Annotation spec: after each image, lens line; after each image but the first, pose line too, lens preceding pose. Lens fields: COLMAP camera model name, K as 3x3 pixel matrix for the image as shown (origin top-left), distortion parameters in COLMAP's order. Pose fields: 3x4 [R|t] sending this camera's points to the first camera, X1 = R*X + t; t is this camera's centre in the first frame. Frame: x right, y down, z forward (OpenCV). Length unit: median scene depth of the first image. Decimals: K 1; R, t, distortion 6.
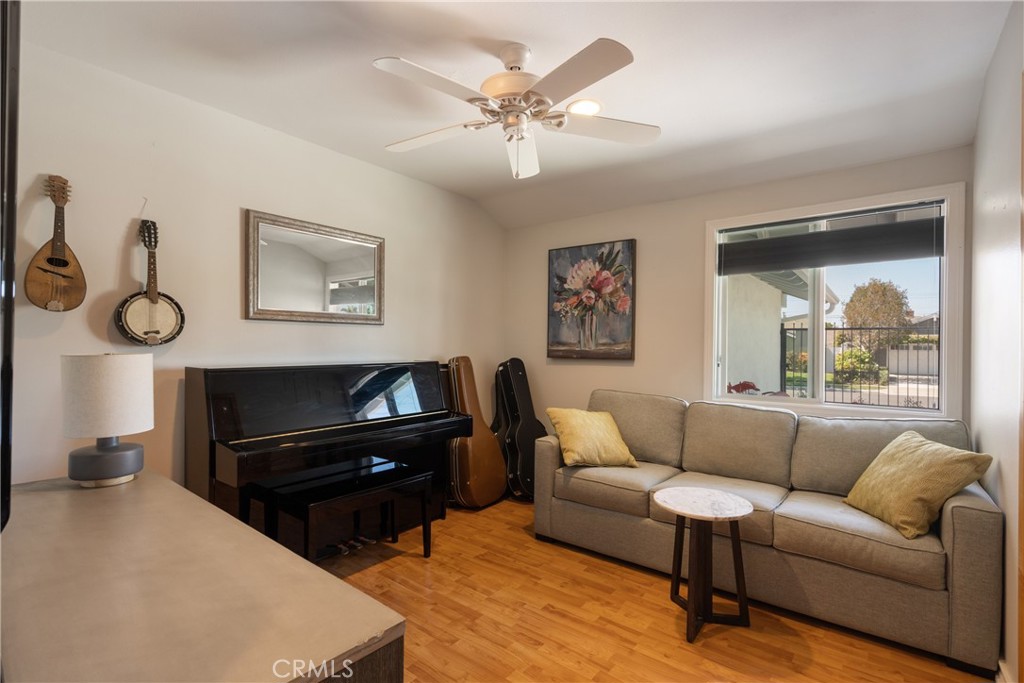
lens RADIAL K [[475.1, 0, 507.7], [0, 475.1, 345.6], [0, 0, 1]] dist [0.005845, -0.000220]
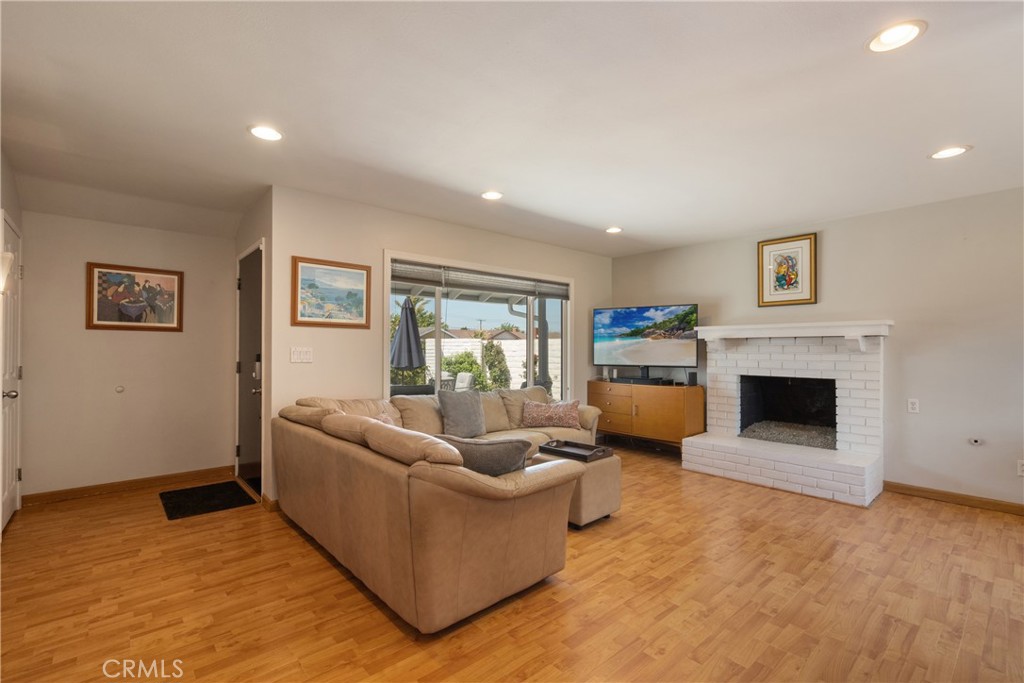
lens RADIAL K [[475.1, 0, 501.8], [0, 475.1, 336.5], [0, 0, 1]] dist [0.005845, -0.000220]
pose [[-0.161442, -0.041094, -0.986026, 1.495409], [-0.005313, 0.999154, -0.040771, -0.024707], [0.986868, -0.001343, -0.161524, 0.441015]]
